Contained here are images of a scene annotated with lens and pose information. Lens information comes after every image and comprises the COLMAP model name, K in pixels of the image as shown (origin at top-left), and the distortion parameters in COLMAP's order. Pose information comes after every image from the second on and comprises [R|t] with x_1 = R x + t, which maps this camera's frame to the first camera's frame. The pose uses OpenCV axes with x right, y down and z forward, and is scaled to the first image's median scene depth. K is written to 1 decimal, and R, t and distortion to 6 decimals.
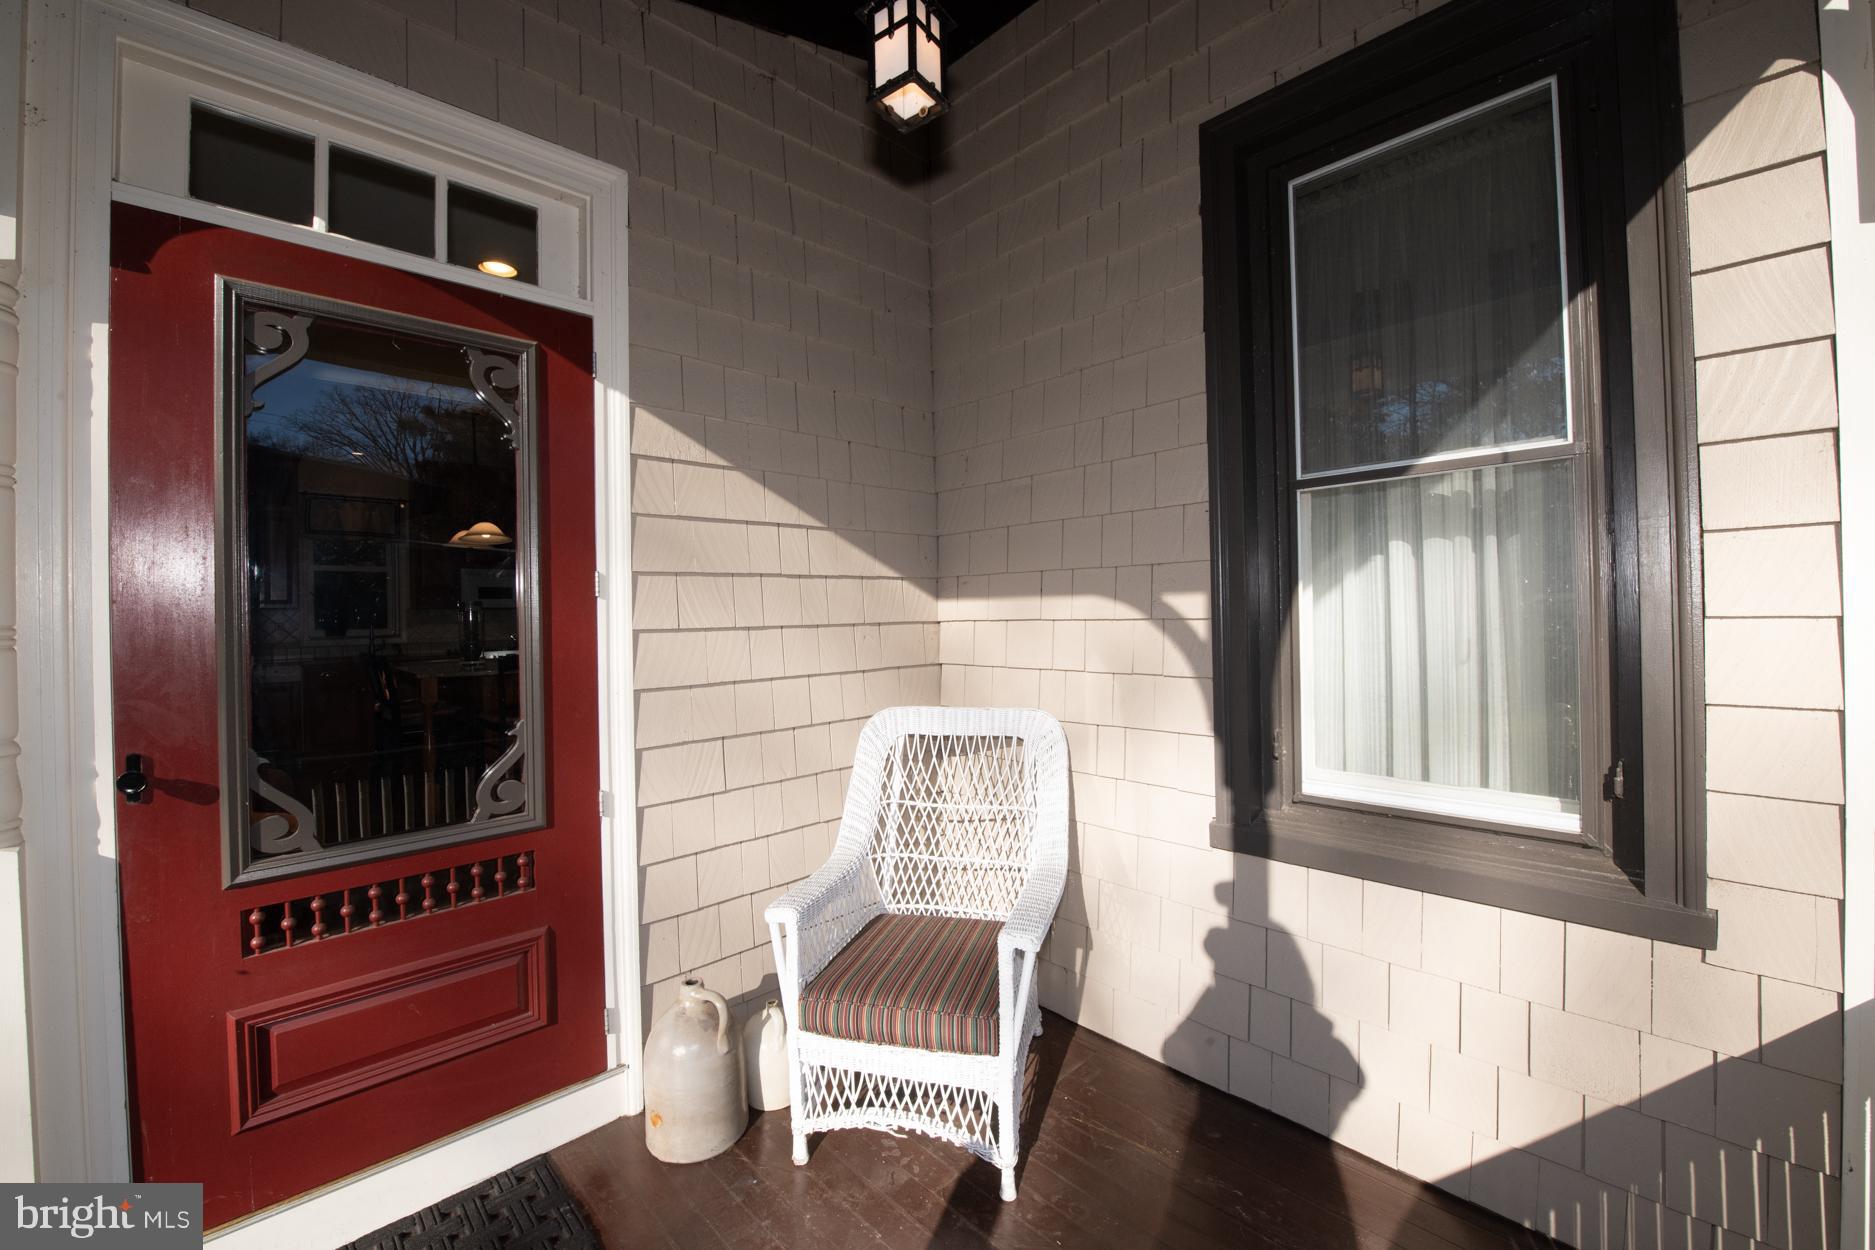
lens RADIAL K [[742.6, 0, 940.4], [0, 742.6, 606.2], [0, 0, 1]] dist [-0.012049, -0.005203]
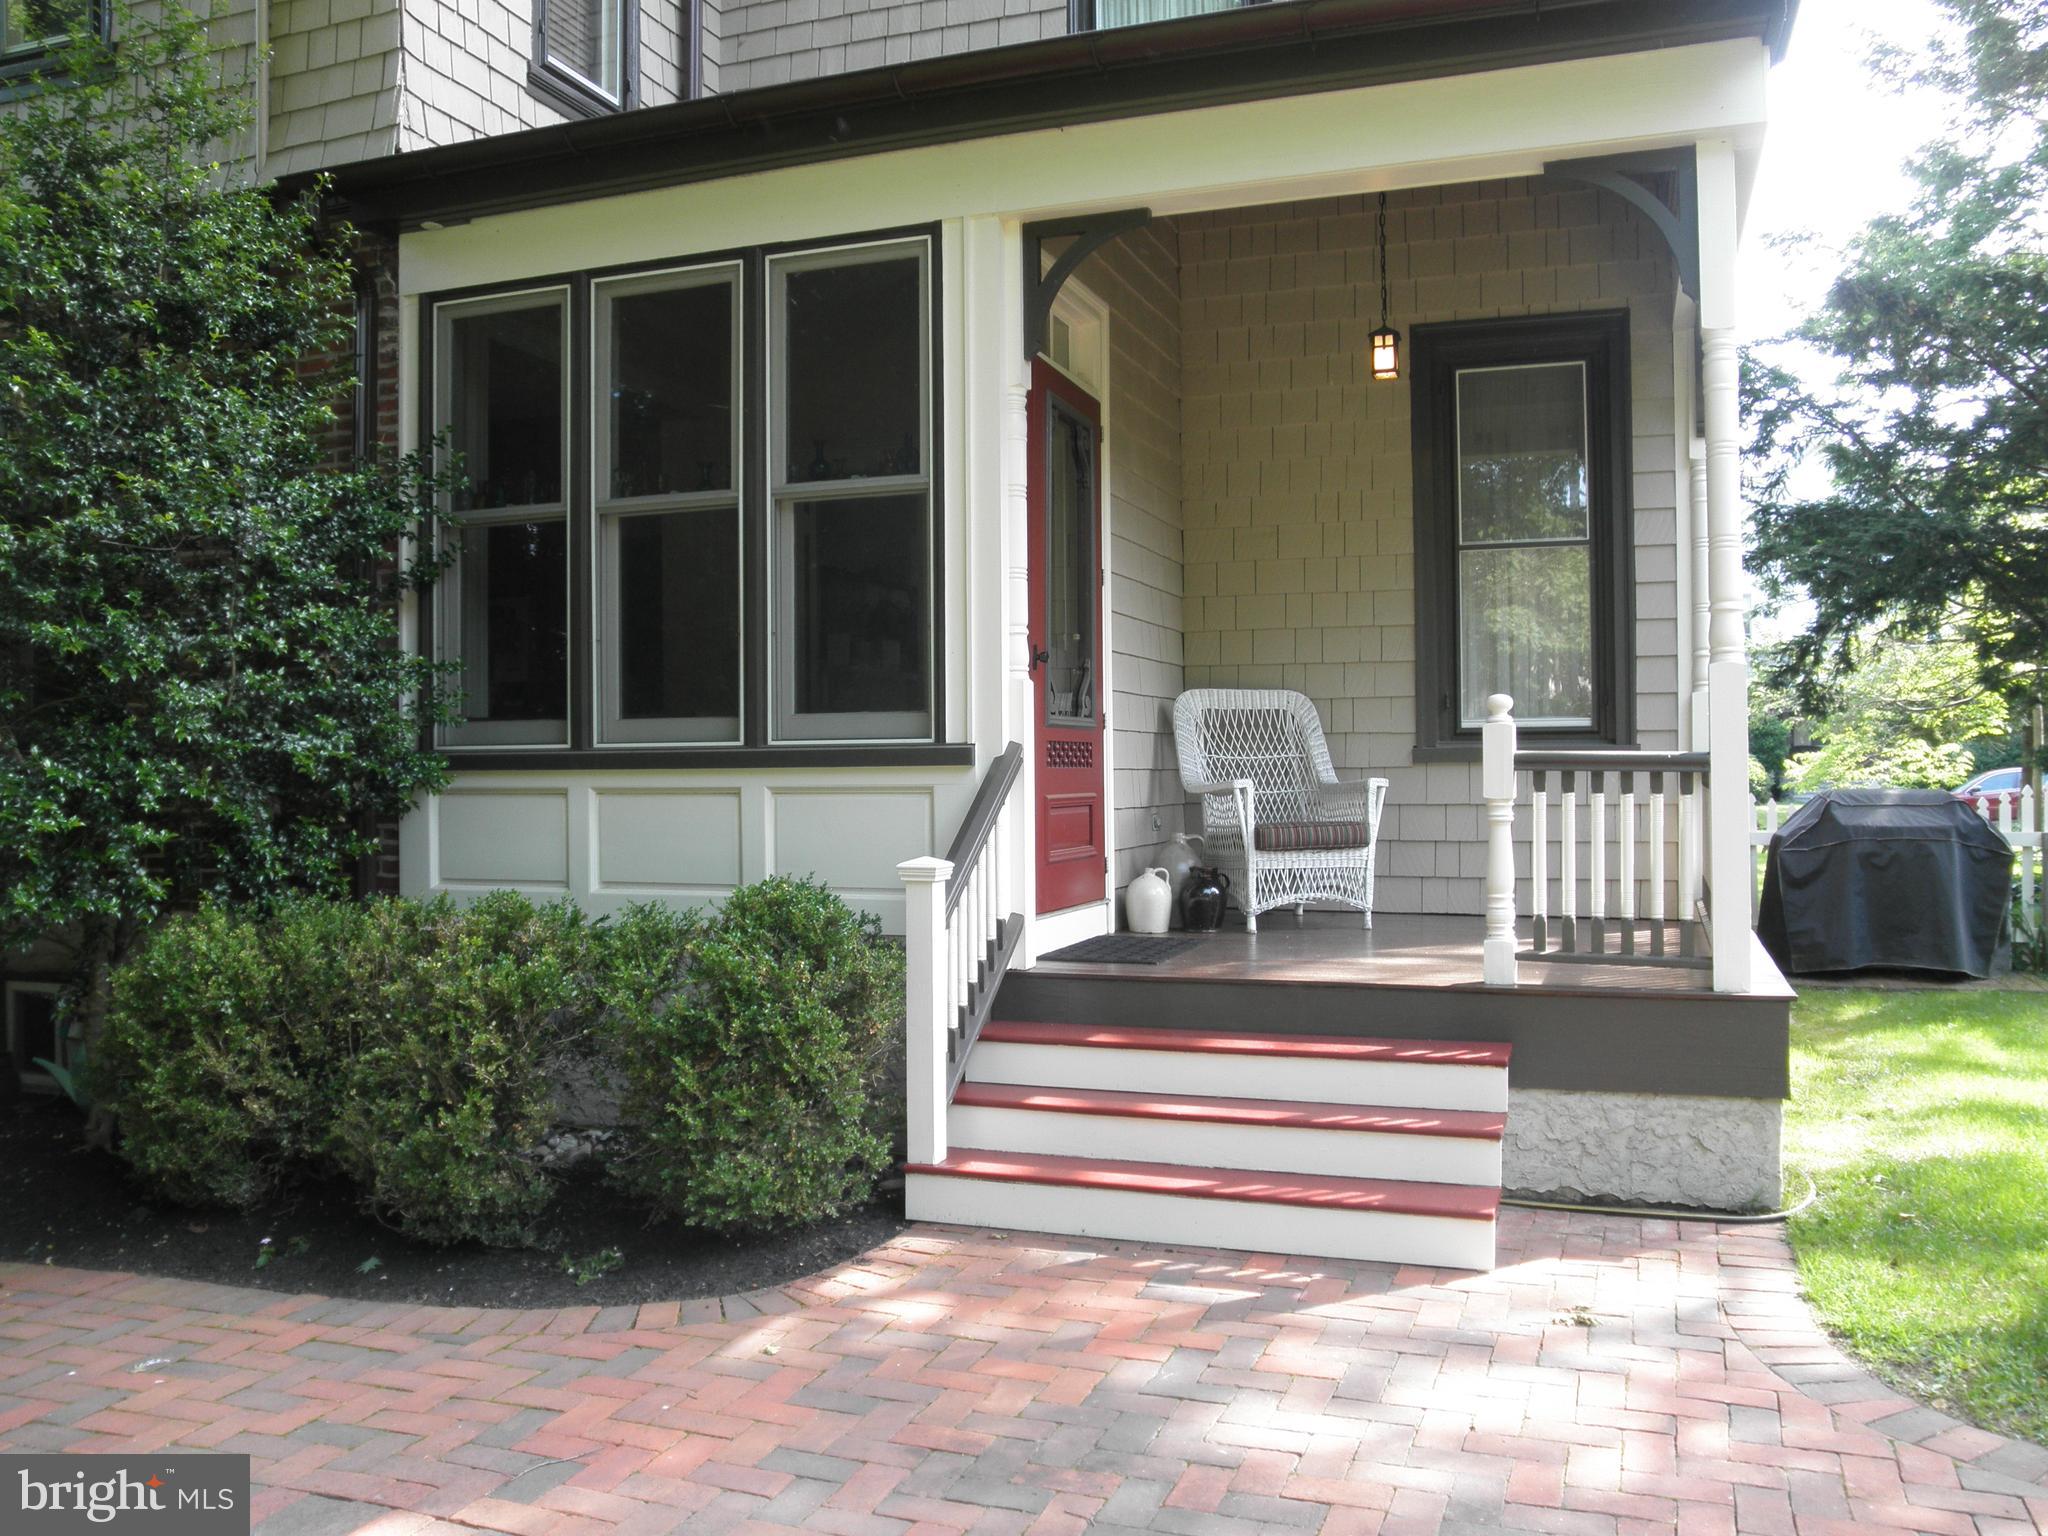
lens RADIAL K [[1674.5, 0, 1024.0], [0, 1674.5, 768.0], [0, 0, 1]] dist [-0.117054, 0.089889]
pose [[0.897224, 0.013960, 0.441356, -2.113312], [-0.013211, 0.999901, -0.004769, 0.377100], [-0.441379, -0.001552, 0.897320, -2.004635]]
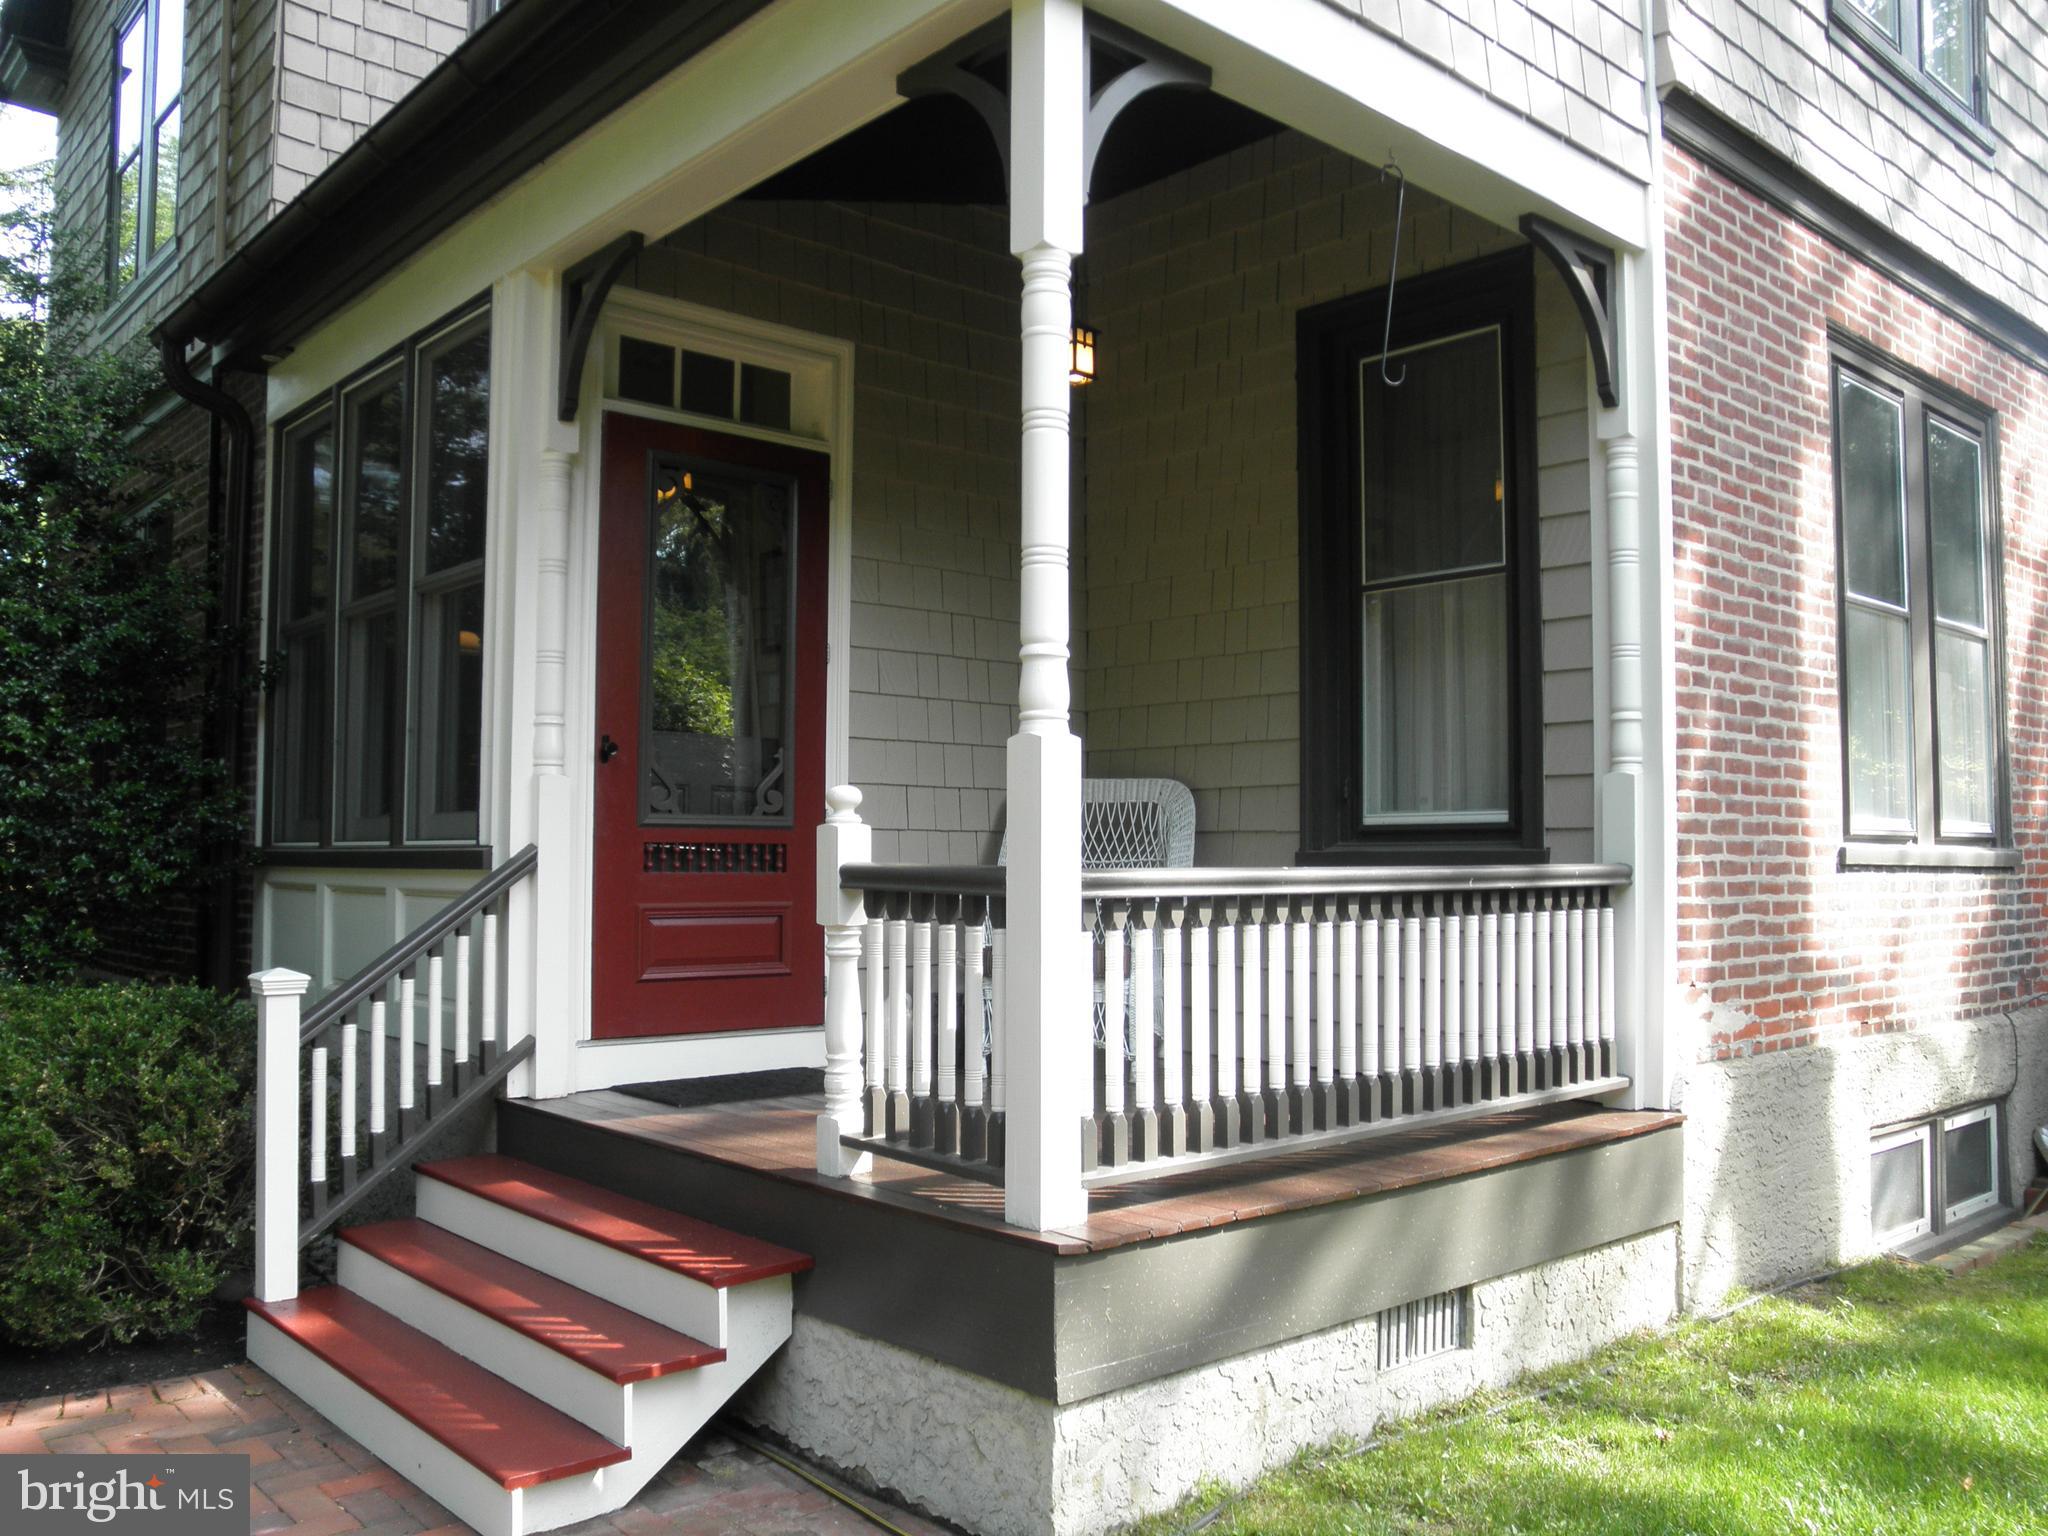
lens RADIAL K [[1674.5, 0, 1024.0], [0, 1674.5, 768.0], [0, 0, 1]] dist [-0.117054, 0.089889]
pose [[0.998986, 0.020376, -0.040139, 0.010688], [-0.022277, 0.998622, -0.047509, 0.305697], [0.039116, 0.048355, 0.998064, -1.950781]]
